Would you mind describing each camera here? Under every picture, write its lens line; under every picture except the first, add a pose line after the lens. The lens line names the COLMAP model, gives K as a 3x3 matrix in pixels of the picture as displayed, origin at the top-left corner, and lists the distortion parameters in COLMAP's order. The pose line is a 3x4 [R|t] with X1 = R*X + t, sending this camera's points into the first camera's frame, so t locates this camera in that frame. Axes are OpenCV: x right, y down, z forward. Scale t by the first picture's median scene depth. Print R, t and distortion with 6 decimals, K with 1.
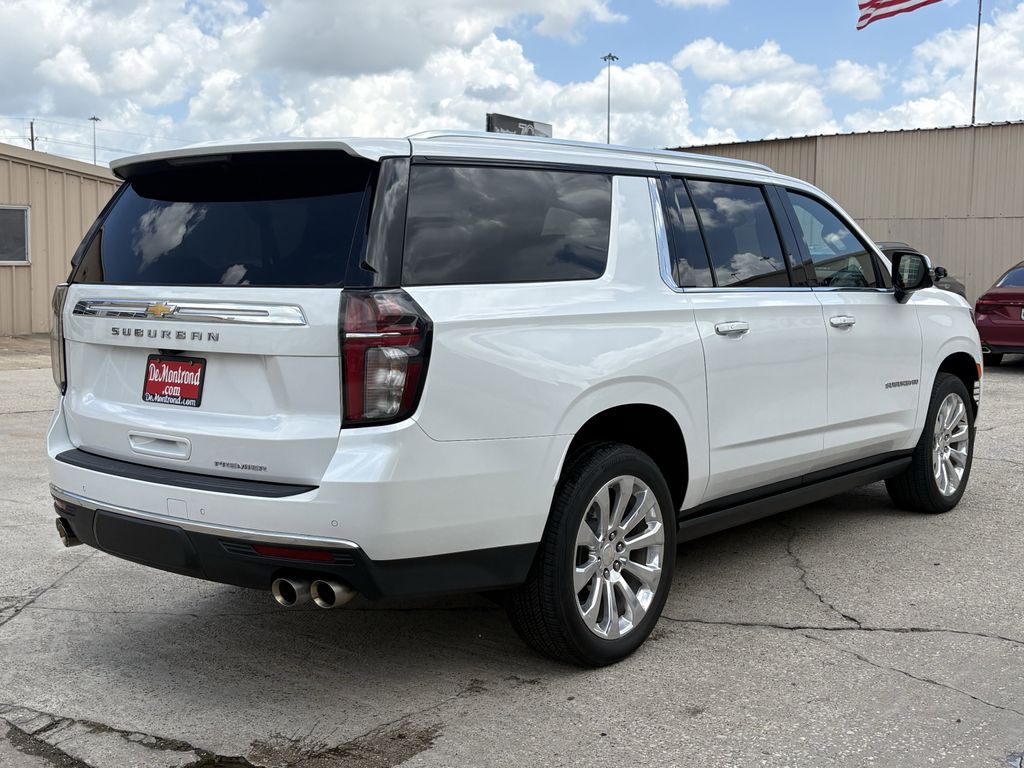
lens RADIAL K [[1192.8, 0, 512.0], [0, 1192.8, 384.0], [0, 0, 1]] dist [0.130354, -0.396348]
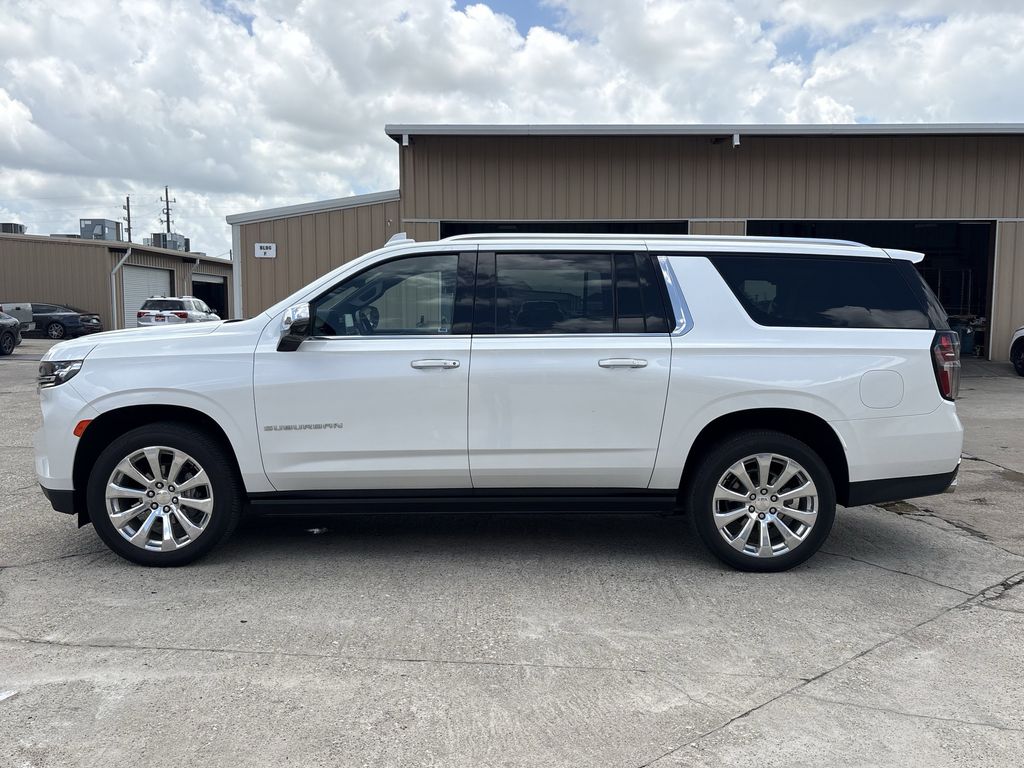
lens RADIAL K [[863.7, 0, 494.9], [0, 863.7, 384.1], [0, 0, 1]] dist [0.008449, 0.009405]
pose [[-0.625822, -0.071646, 0.776668, -0.967122], [0.067903, 0.986987, 0.145761, -0.242281], [-0.777004, 0.143958, -0.612813, 2.381027]]
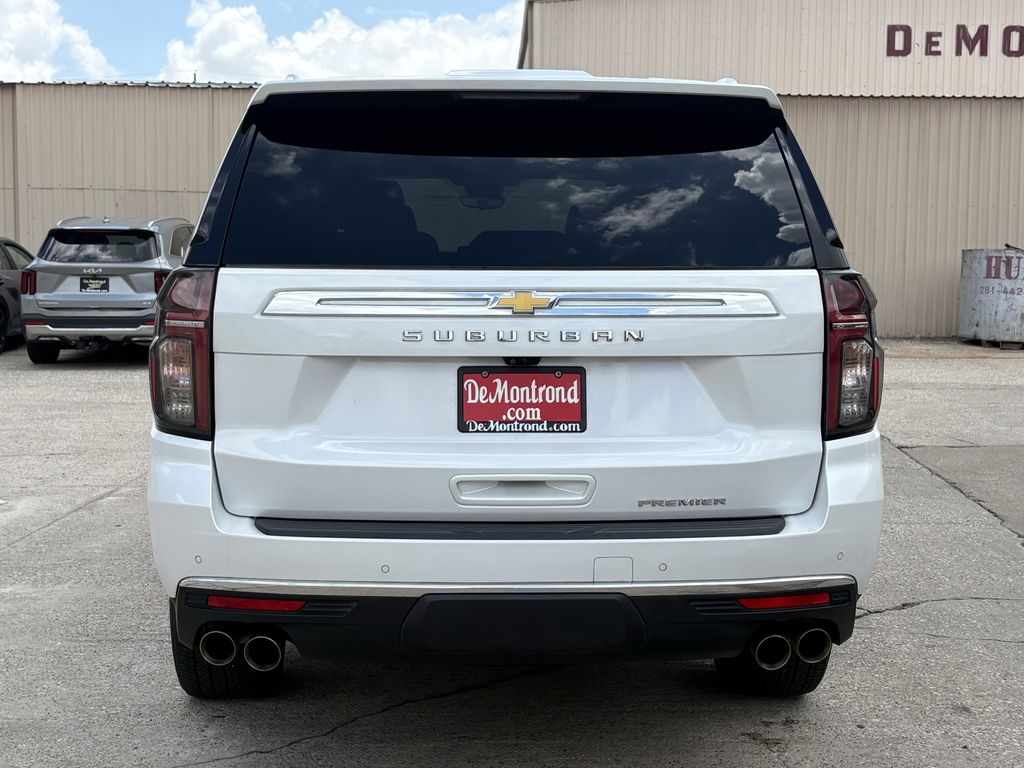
lens RADIAL K [[1438.2, 0, 486.1], [0, 1438.2, 382.6], [0, 0, 1]] dist [0.219155, -0.799142]
pose [[0.759154, -0.057301, 0.648384, -0.845110], [0.060317, 0.998024, 0.017579, -0.029403], [-0.648111, 0.025763, 0.761110, 0.344689]]
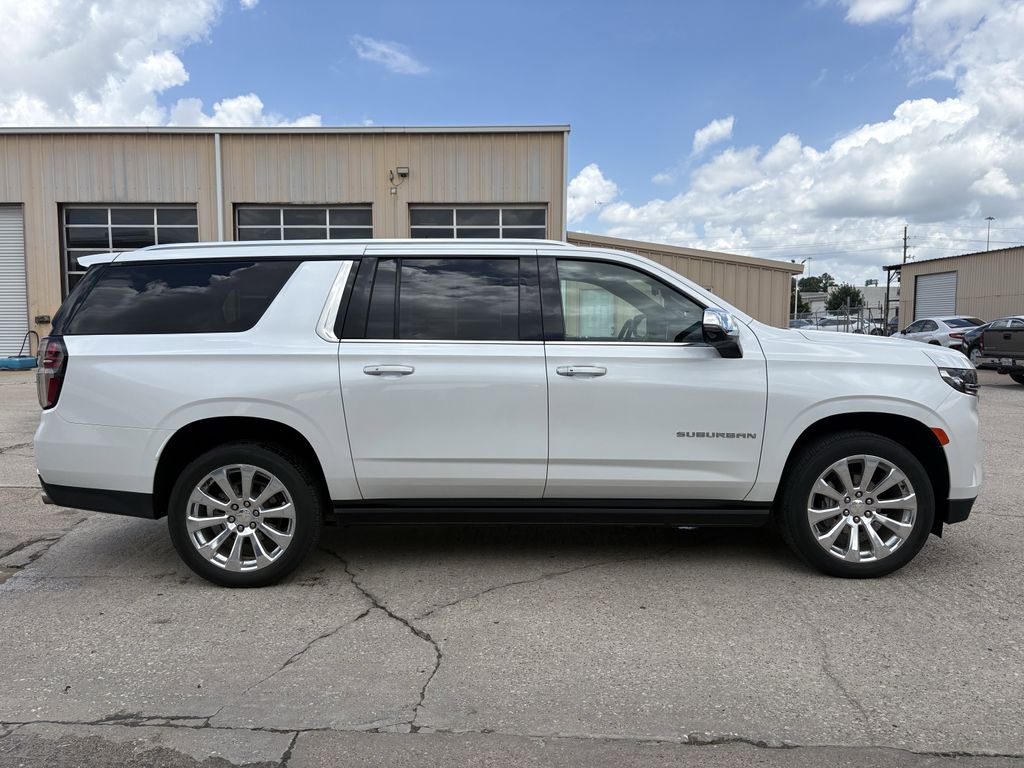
lens RADIAL K [[774.0, 0, 512.0], [0, 774.0, 384.0], [0, 0, 1]] dist [0.018380, 0.000488]
pose [[0.638193, 0.052972, -0.768052, 1.118432], [-0.068532, 0.997578, 0.011857, -0.061338], [0.766820, 0.045069, 0.640278, 0.679502]]
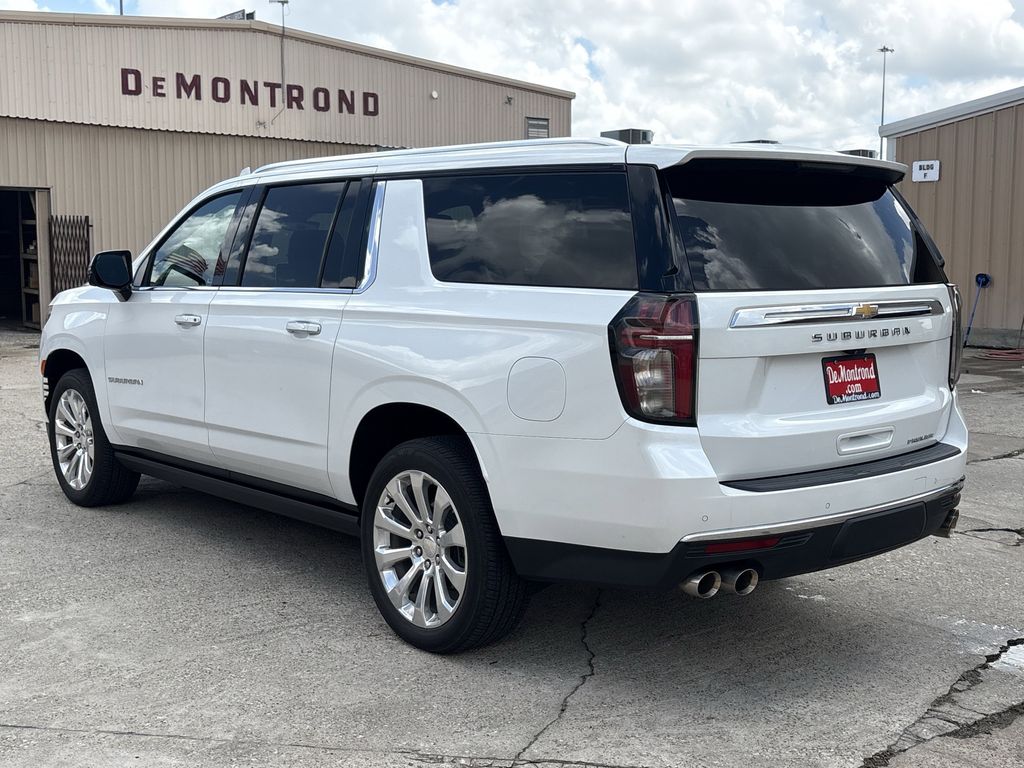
lens RADIAL K [[1192.8, 0, 512.0], [0, 1192.8, 384.0], [0, 0, 1]] dist [0.130354, -0.396348]
pose [[0.191460, -0.106206, 0.975737, -1.333578], [0.096490, 0.991349, 0.088972, -0.117741], [-0.976746, 0.077115, 0.200052, 1.059297]]
